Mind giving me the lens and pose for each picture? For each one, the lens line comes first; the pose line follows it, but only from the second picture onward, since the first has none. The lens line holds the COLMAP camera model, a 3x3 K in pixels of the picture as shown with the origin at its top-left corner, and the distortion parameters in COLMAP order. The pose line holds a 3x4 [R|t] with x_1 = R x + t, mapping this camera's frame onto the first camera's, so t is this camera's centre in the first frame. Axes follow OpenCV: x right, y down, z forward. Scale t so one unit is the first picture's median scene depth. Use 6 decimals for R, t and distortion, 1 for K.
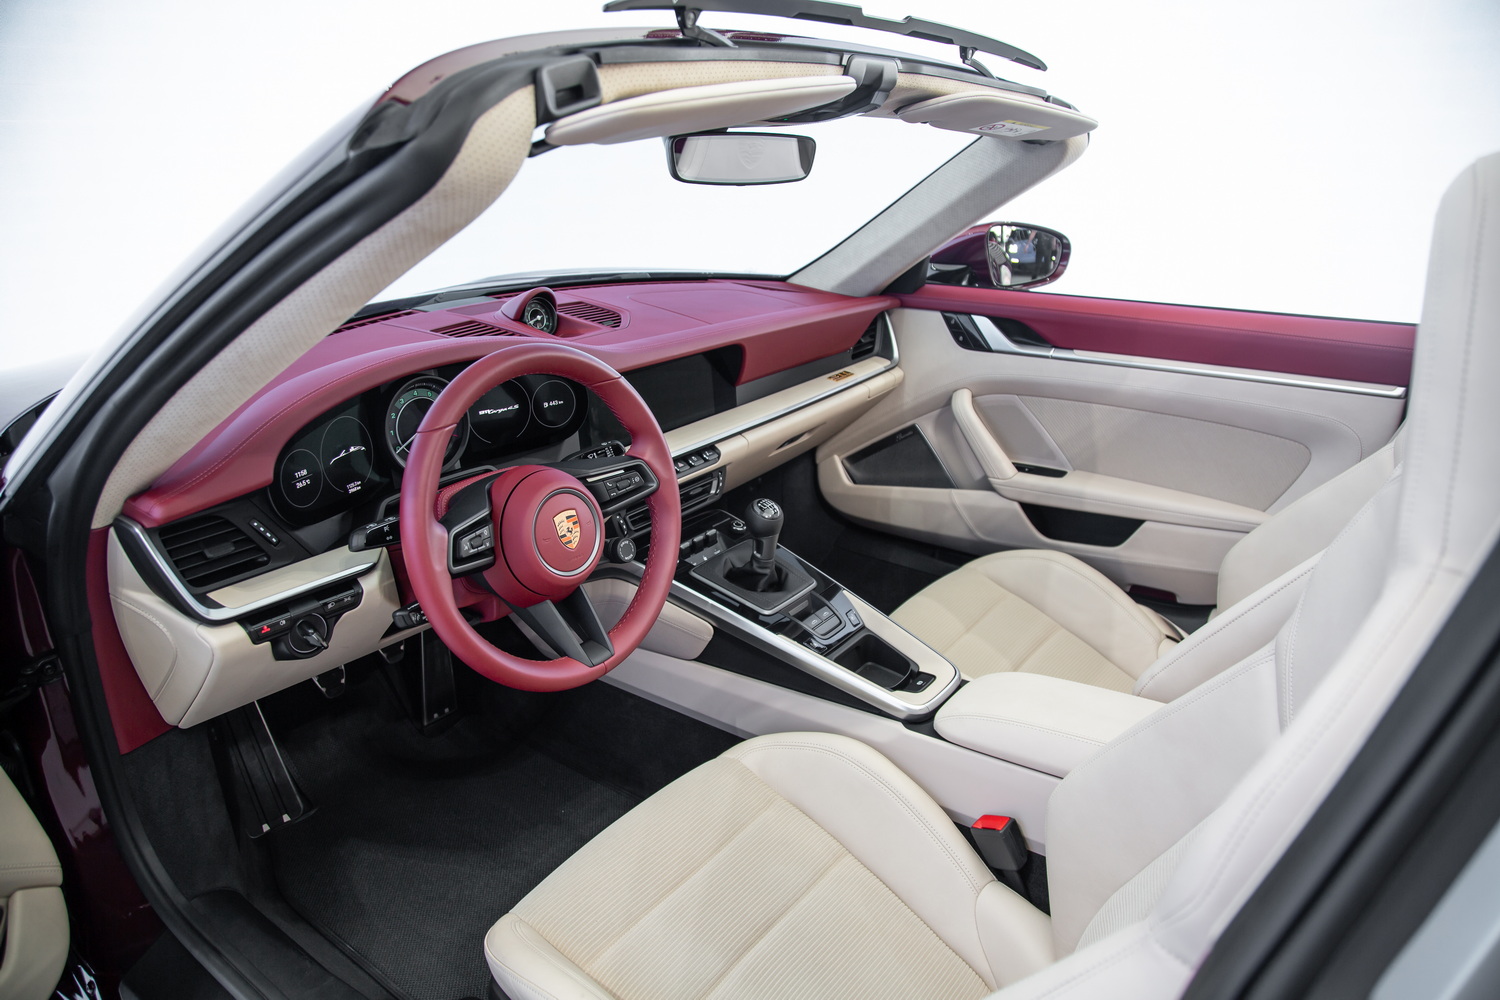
lens RADIAL K [[1014.4, 0, 750.0], [0, 1014.4, 500.0], [0, 0, 1]] dist [-0.143399, 0.068083]
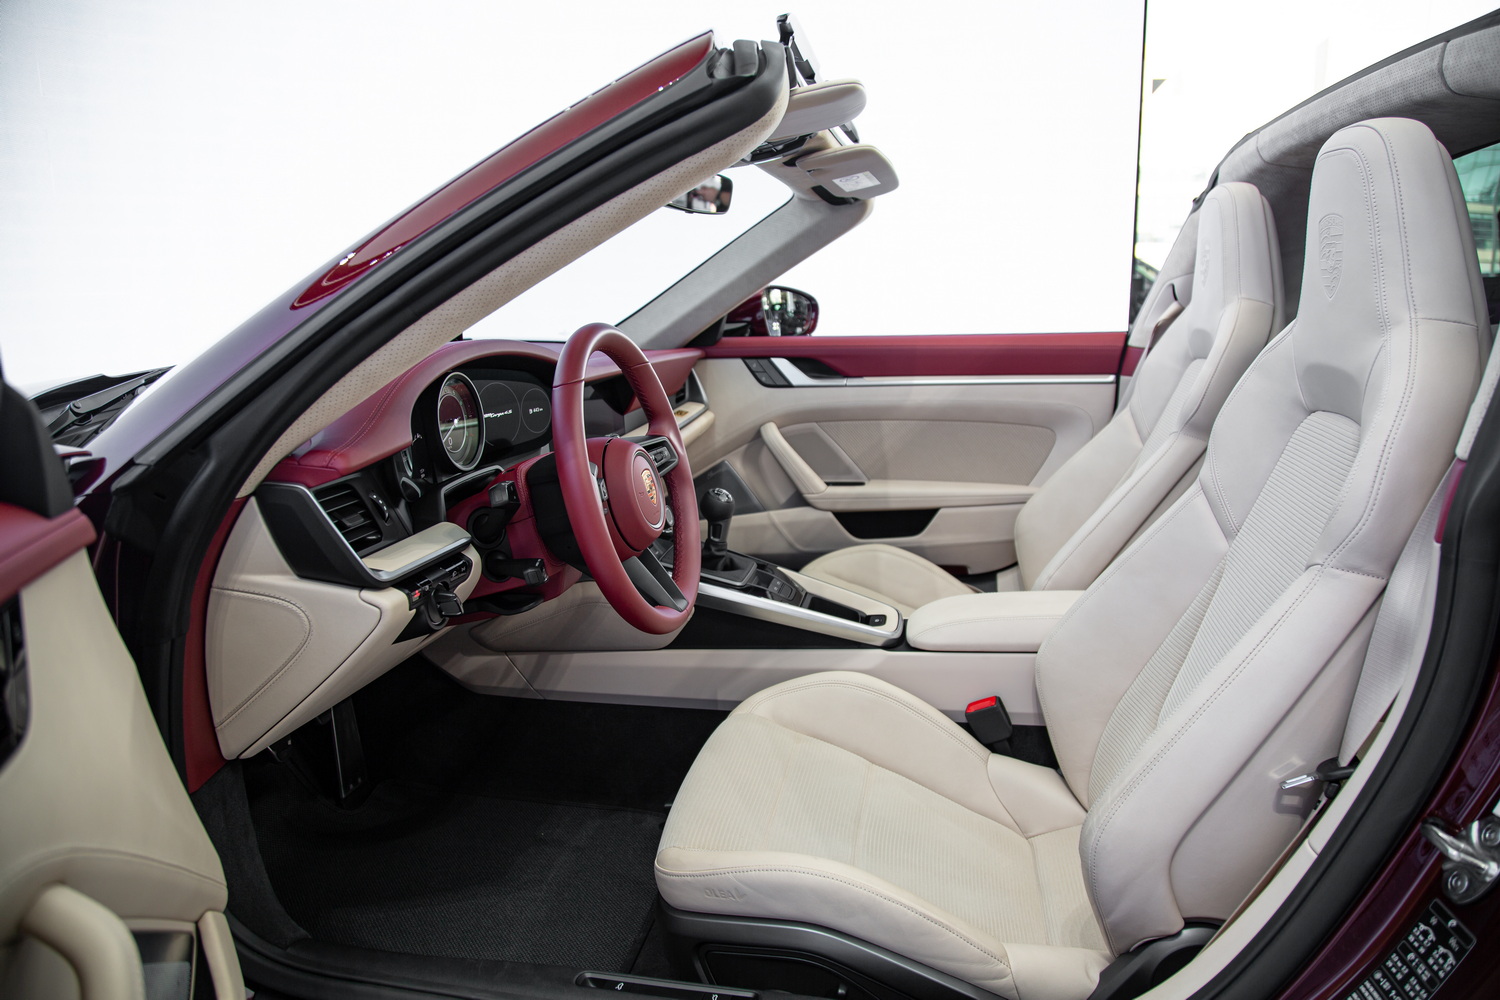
lens RADIAL K [[1014.4, 0, 750.0], [0, 1014.4, 500.0], [0, 0, 1]] dist [-0.143399, 0.068083]
pose [[0.899301, -0.094815, 0.426929, -0.330809], [0.156896, 0.981177, -0.112587, 0.110377], [-0.408218, 0.168233, 0.897249, -0.020499]]
